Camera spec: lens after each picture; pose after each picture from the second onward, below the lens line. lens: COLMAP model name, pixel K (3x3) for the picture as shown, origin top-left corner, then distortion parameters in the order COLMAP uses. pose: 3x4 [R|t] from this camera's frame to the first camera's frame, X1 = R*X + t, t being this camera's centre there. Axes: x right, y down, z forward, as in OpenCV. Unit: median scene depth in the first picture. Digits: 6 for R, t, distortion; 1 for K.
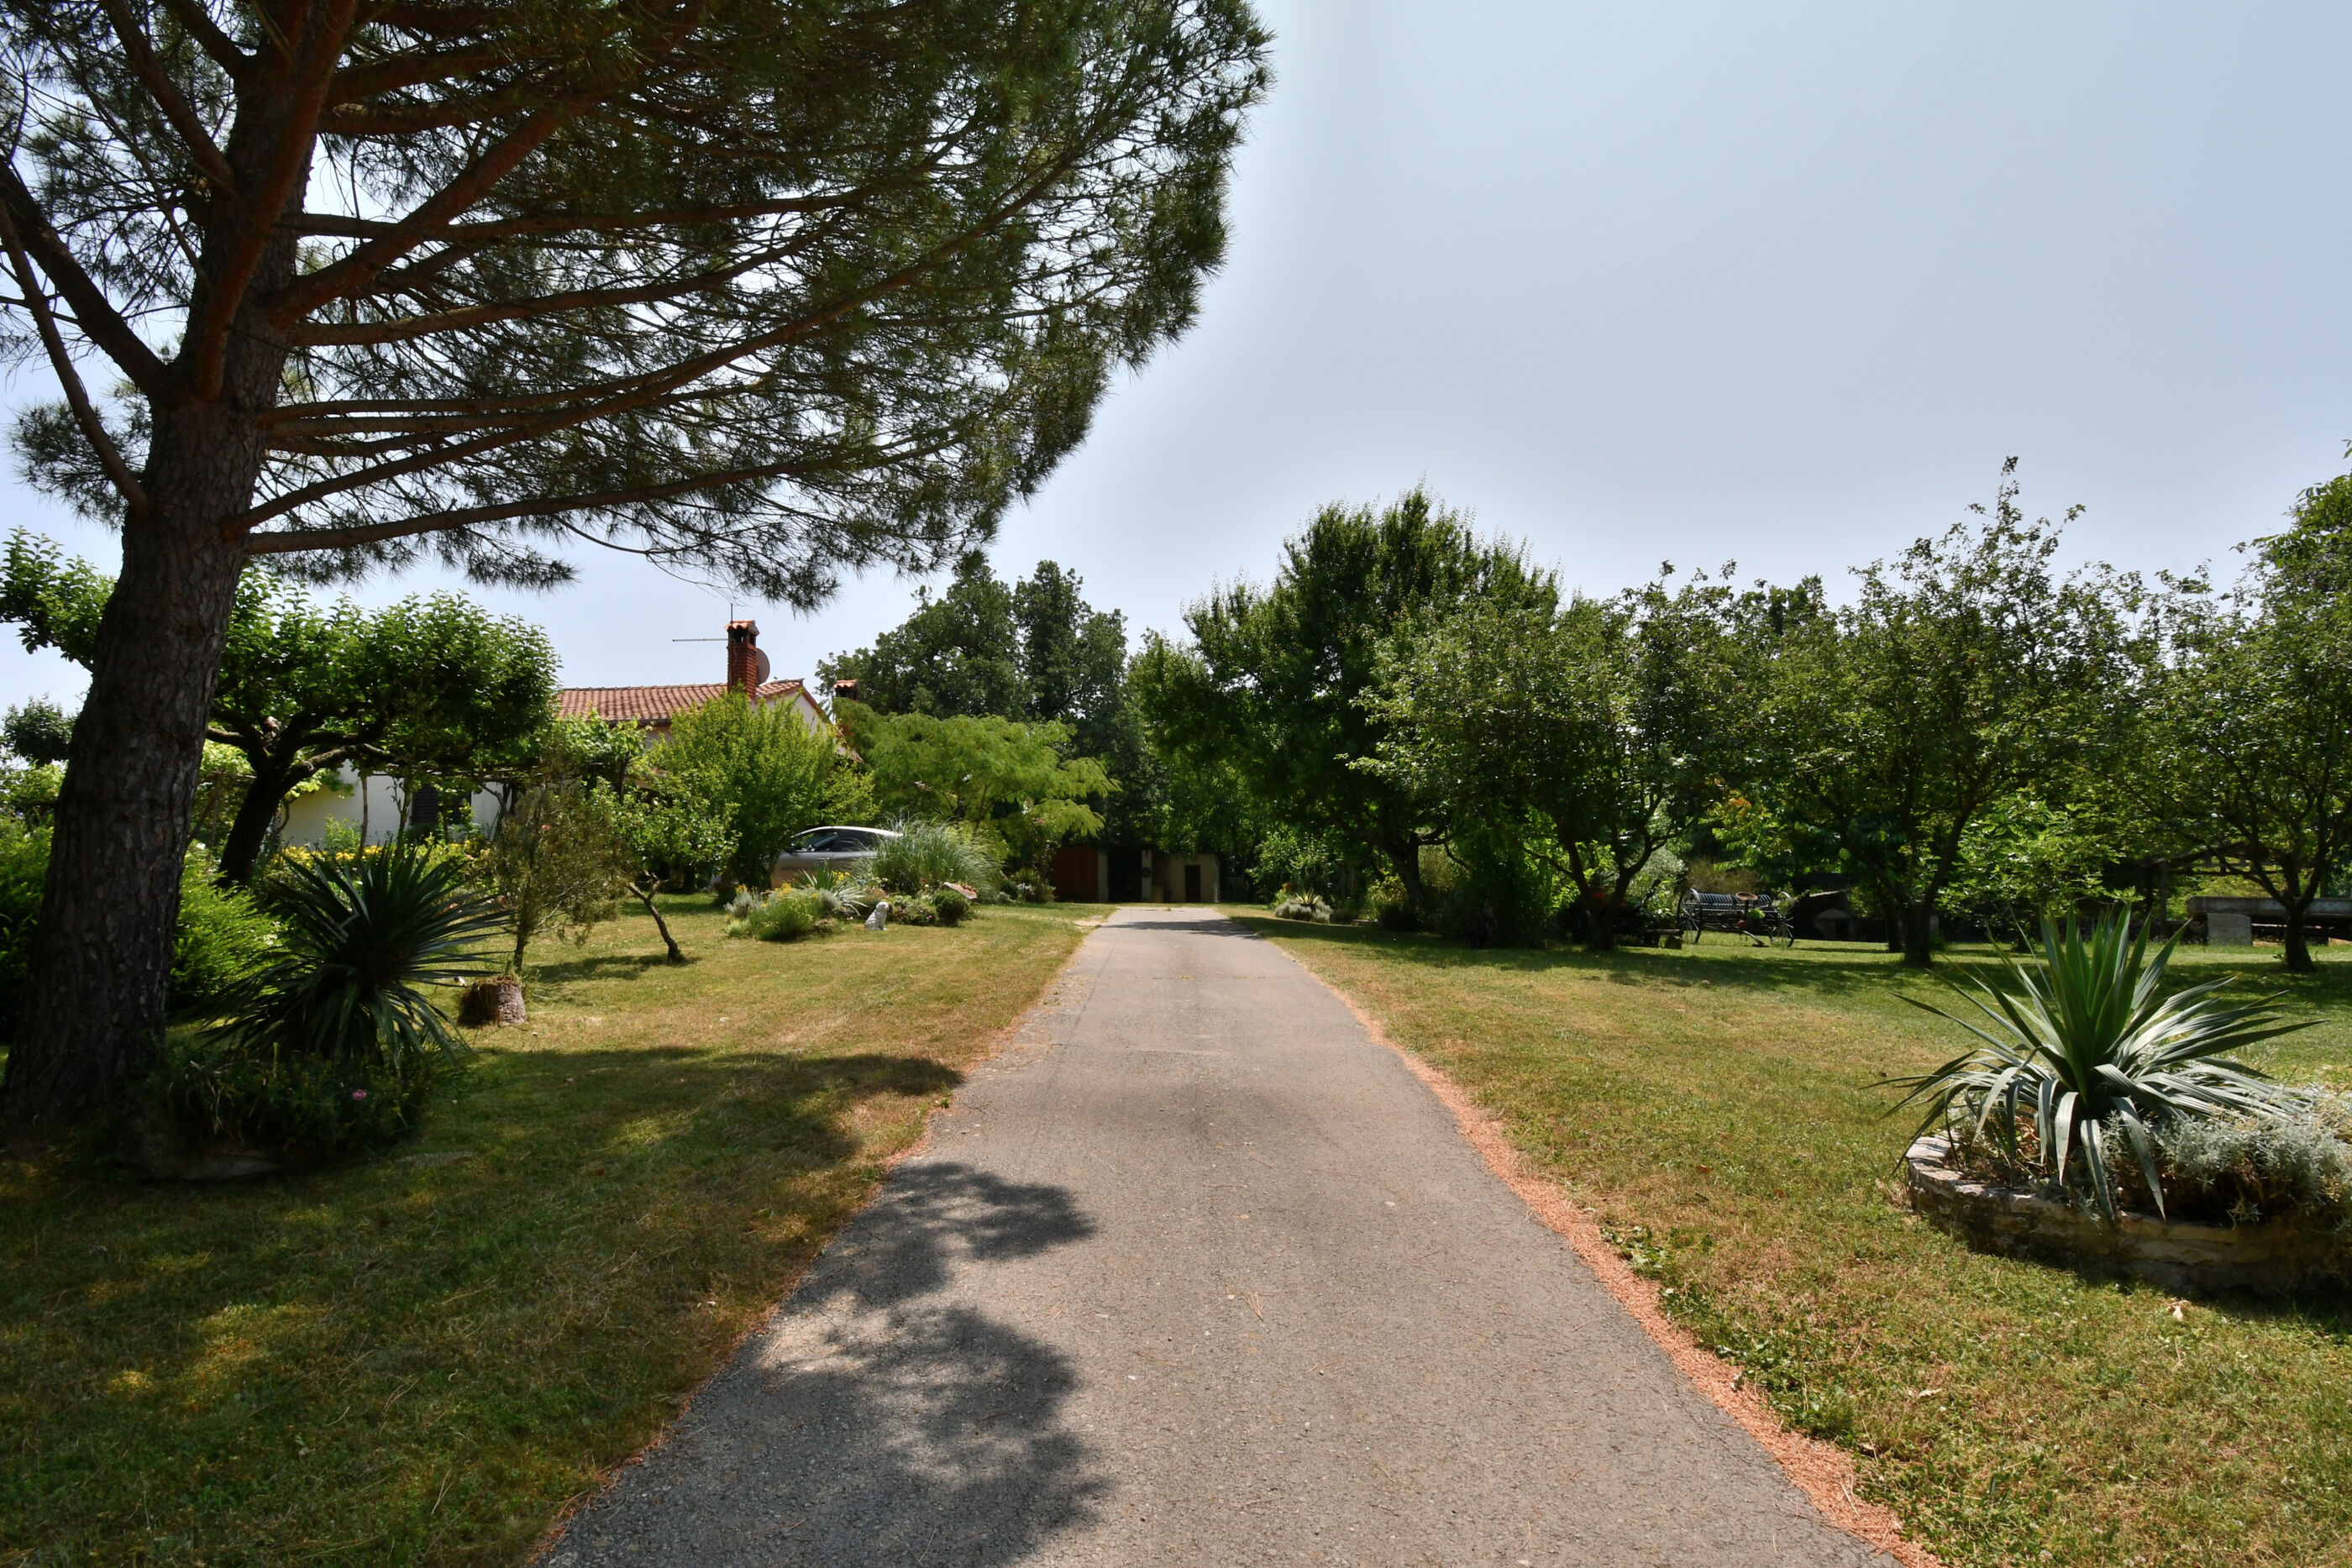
lens RADIAL K [[1235.2, 0, 1185.3], [0, 1235.2, 790.8], [0, 0, 1]] dist [0.000162, -0.000183]
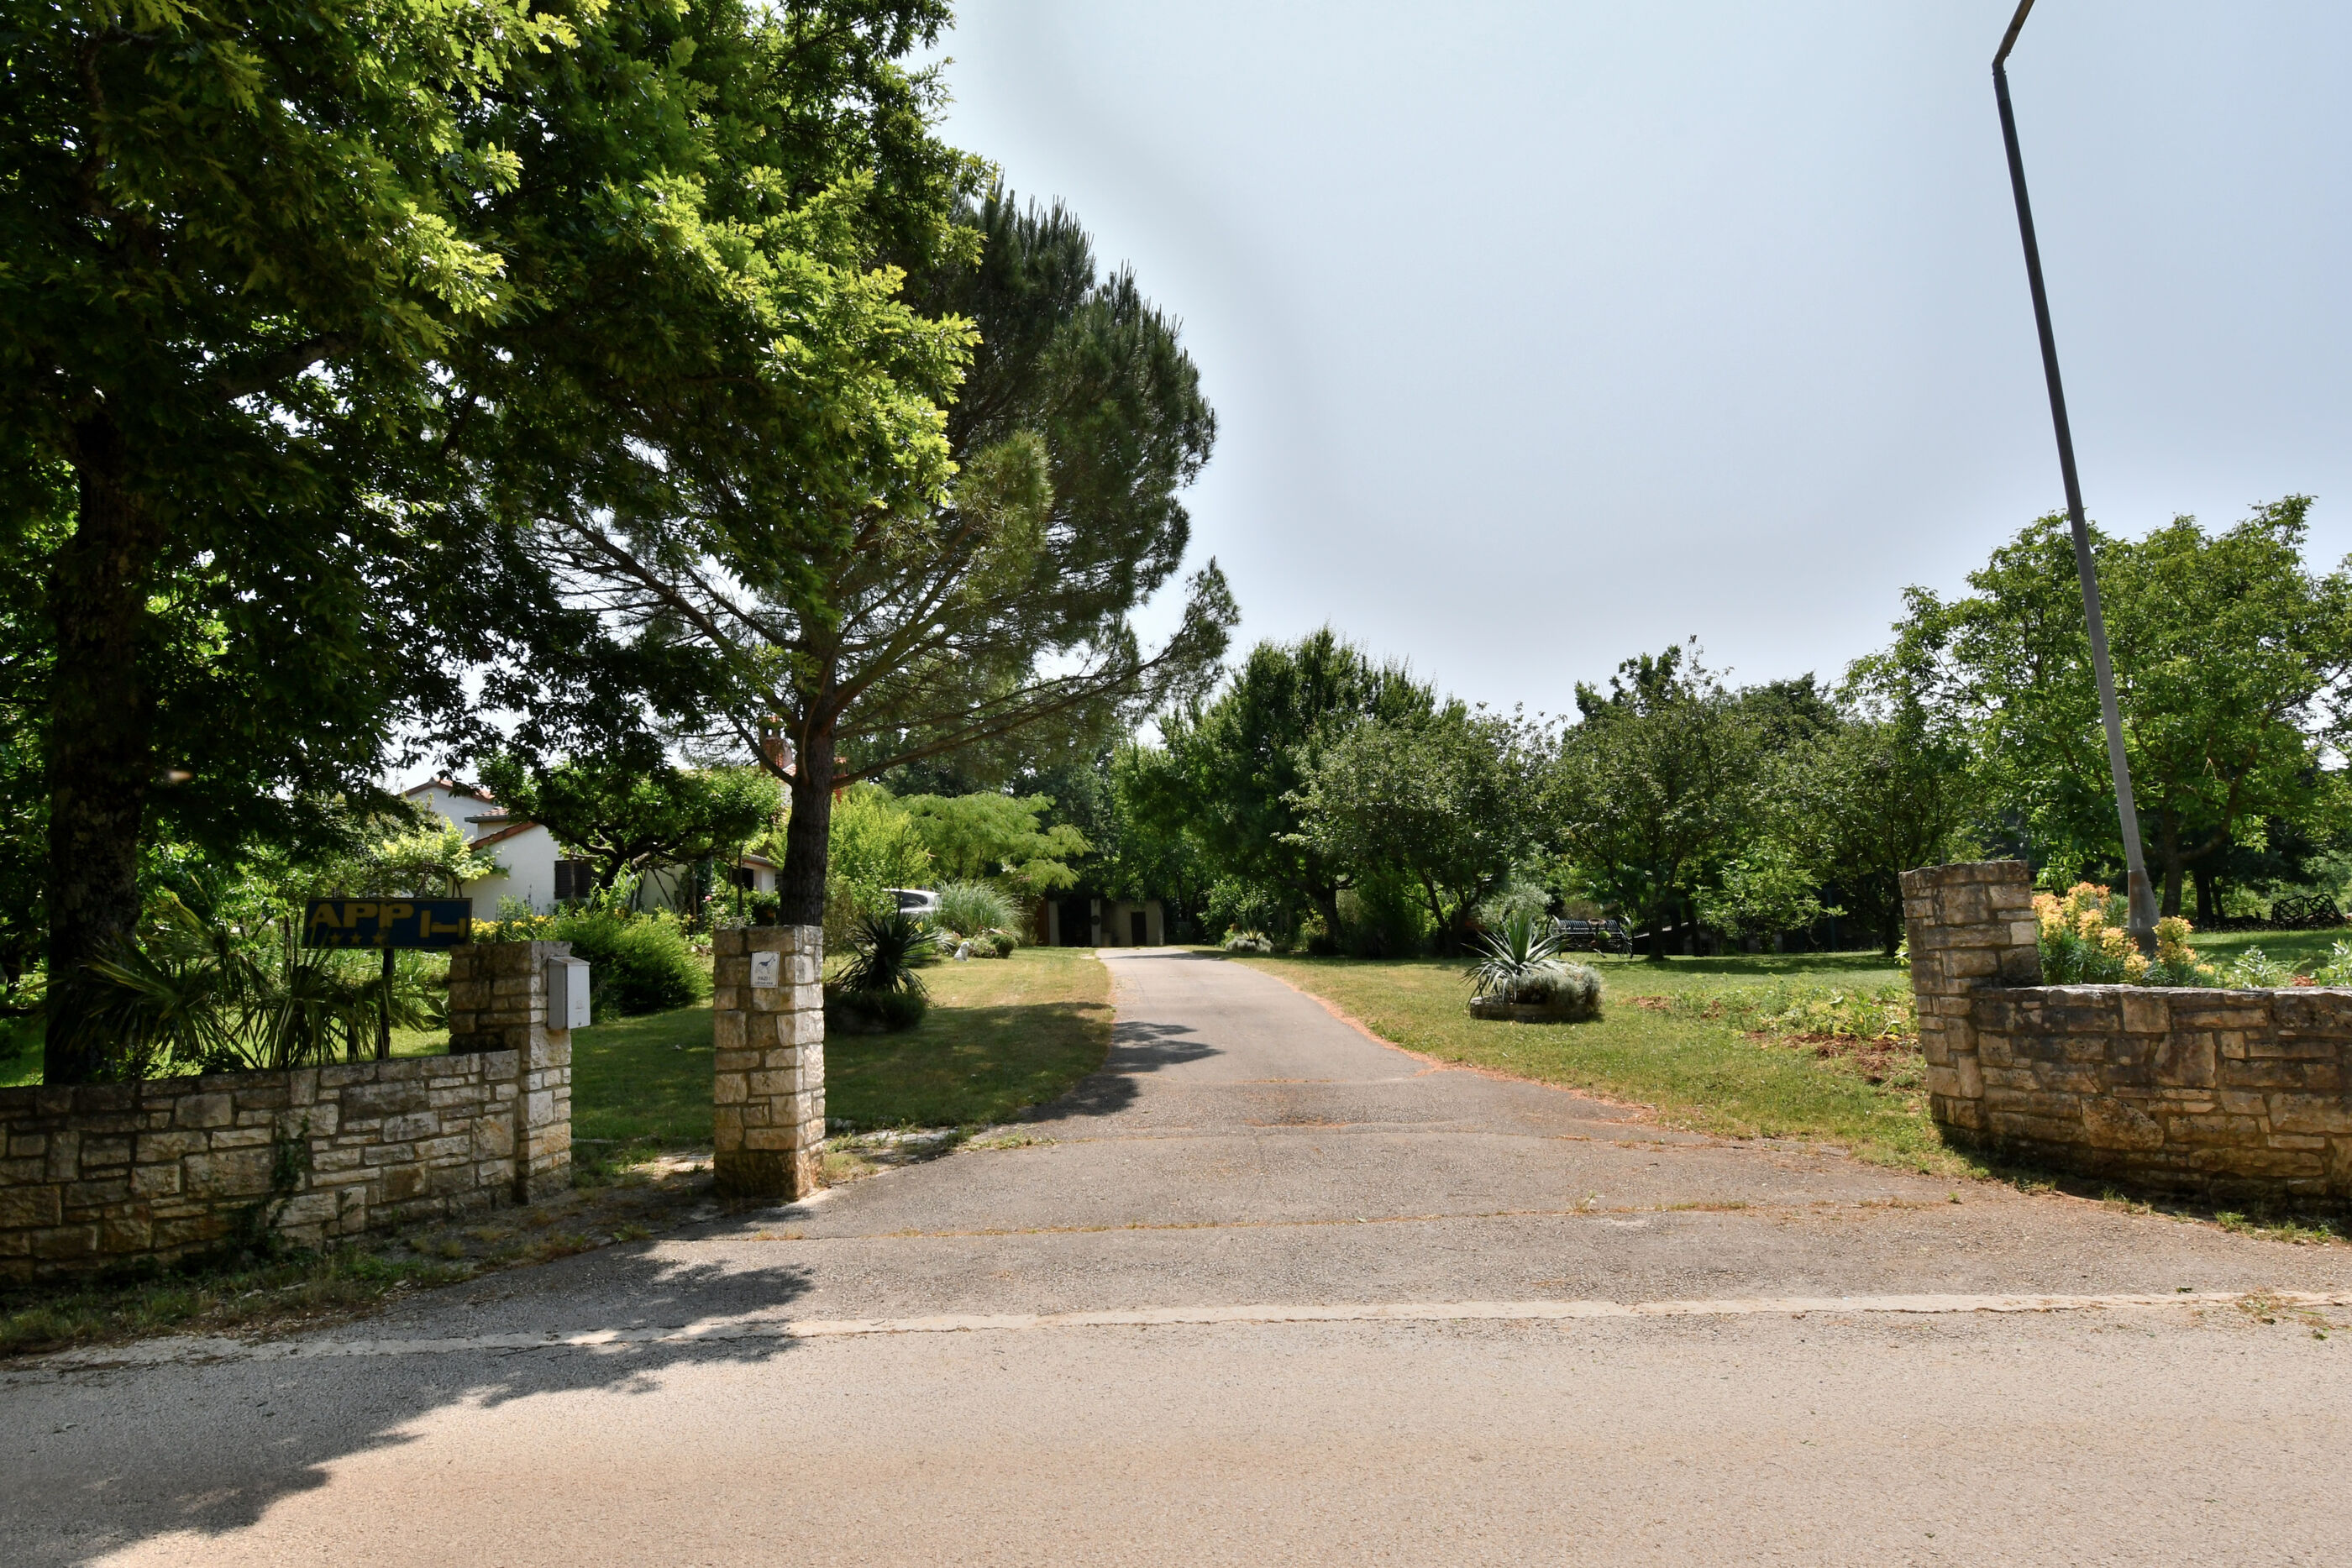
lens RADIAL K [[1418.3, 0, 1167.9], [0, 1418.3, 783.3], [0, 0, 1]] dist [0.000115, 0.000003]
pose [[0.998423, -0.027318, 0.049048, -0.063512], [0.028800, 0.999142, -0.029760, -0.030861], [-0.048193, 0.031125, 0.998353, -0.525396]]
